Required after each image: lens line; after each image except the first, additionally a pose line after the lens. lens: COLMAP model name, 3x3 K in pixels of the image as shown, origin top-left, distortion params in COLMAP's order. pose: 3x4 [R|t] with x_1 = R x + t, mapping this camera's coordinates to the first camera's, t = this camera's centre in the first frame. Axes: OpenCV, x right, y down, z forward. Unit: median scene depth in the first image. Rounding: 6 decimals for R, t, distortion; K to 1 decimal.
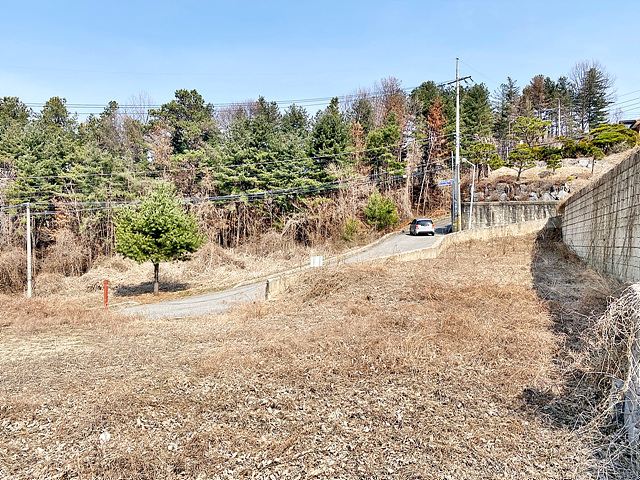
lens RADIAL K [[482.8, 0, 323.6], [0, 482.8, 239.1], [0, 0, 1]] dist [0.060007, -0.098789]
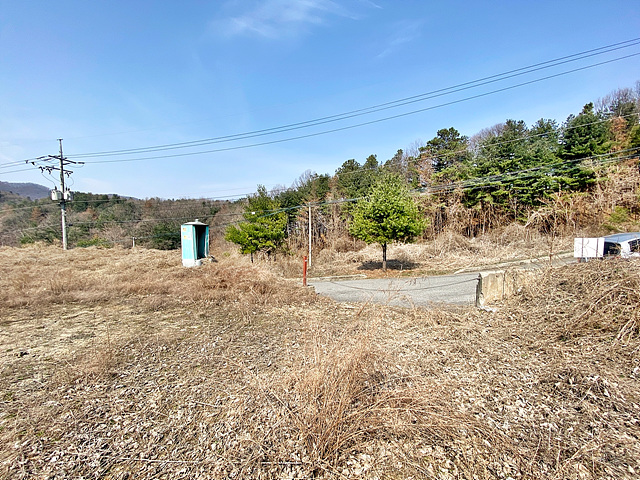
lens RADIAL K [[257.7, 0, 319.6], [0, 257.7, 240.8], [0, 0, 1]] dist [0.017515, -0.019720]
pose [[0.720075, 0.023970, -0.693482, -0.011150], [-0.008659, 0.999636, 0.025562, 0.011407], [0.693842, -0.012402, 0.720021, 0.200503]]
